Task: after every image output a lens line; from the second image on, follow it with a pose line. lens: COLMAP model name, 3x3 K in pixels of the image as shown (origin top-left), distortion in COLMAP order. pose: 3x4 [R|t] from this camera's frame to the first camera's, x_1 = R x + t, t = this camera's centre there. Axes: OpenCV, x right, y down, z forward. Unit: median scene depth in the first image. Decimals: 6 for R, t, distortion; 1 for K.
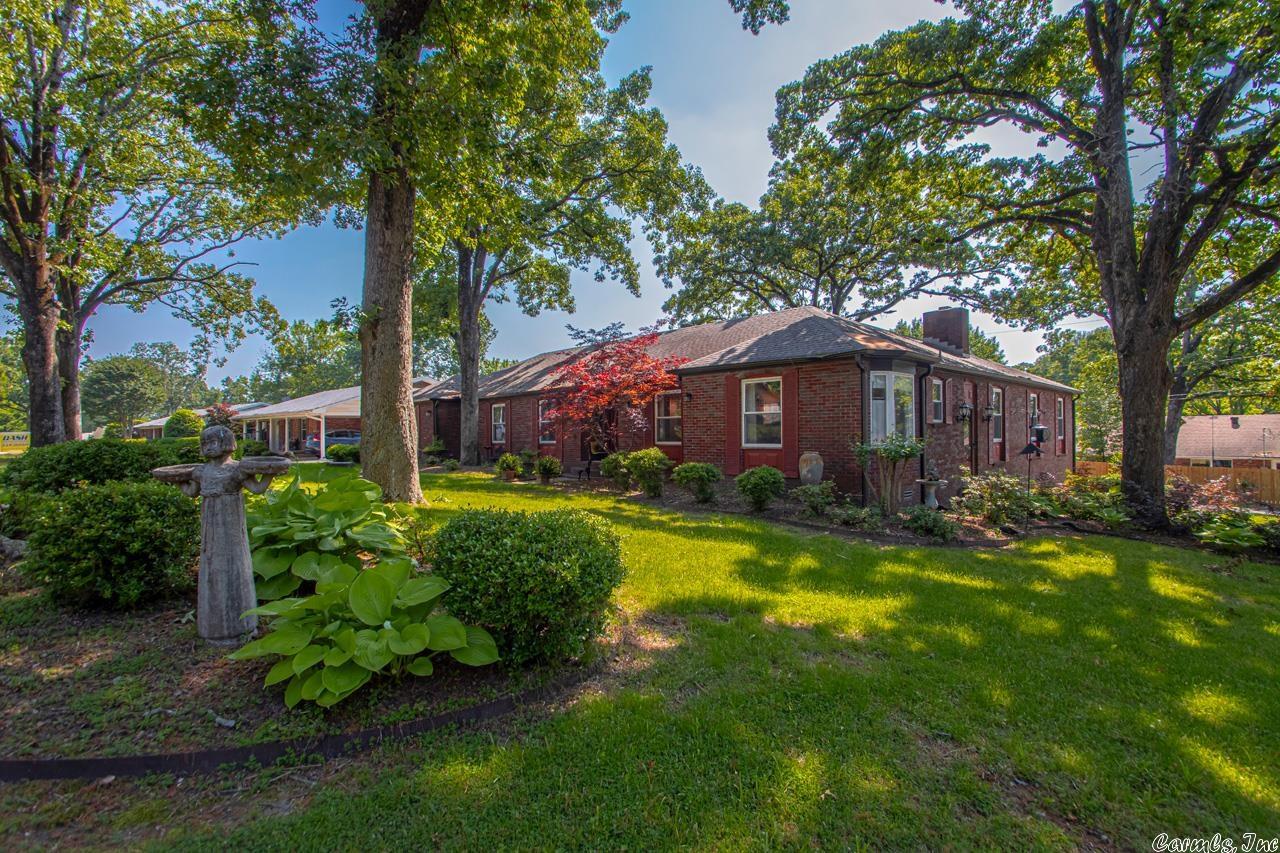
lens RADIAL K [[595.1, 0, 640.5], [0, 595.1, 426.3], [0, 0, 1]] dist [0.012625, -0.012997]
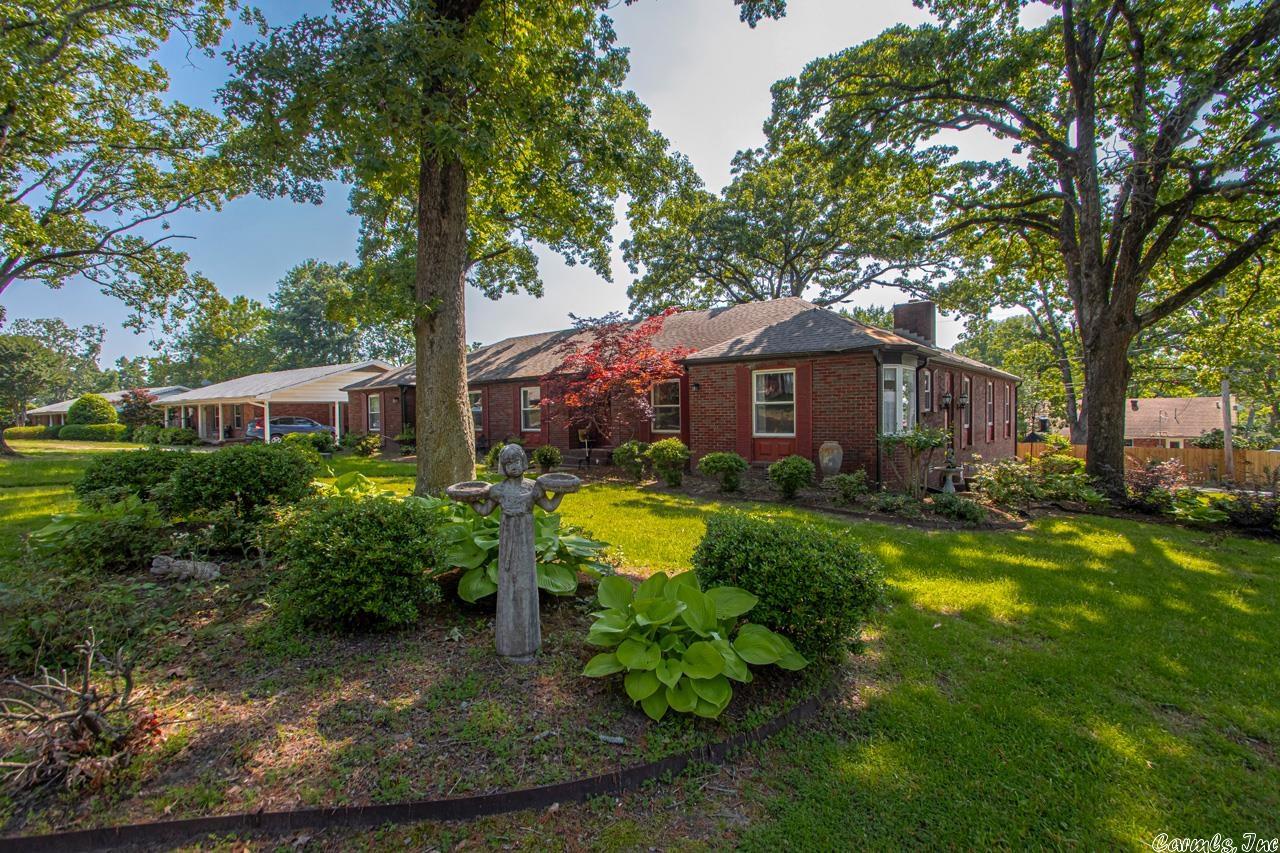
lens RADIAL K [[595.1, 0, 642.5], [0, 595.1, 425.2], [0, 0, 1]] dist [0.012625, -0.012997]
pose [[0.993223, -0.006966, 0.116014, -0.106719], [0.003723, 0.999597, 0.028150, -0.010445], [-0.116163, -0.027527, 0.992849, -0.001908]]
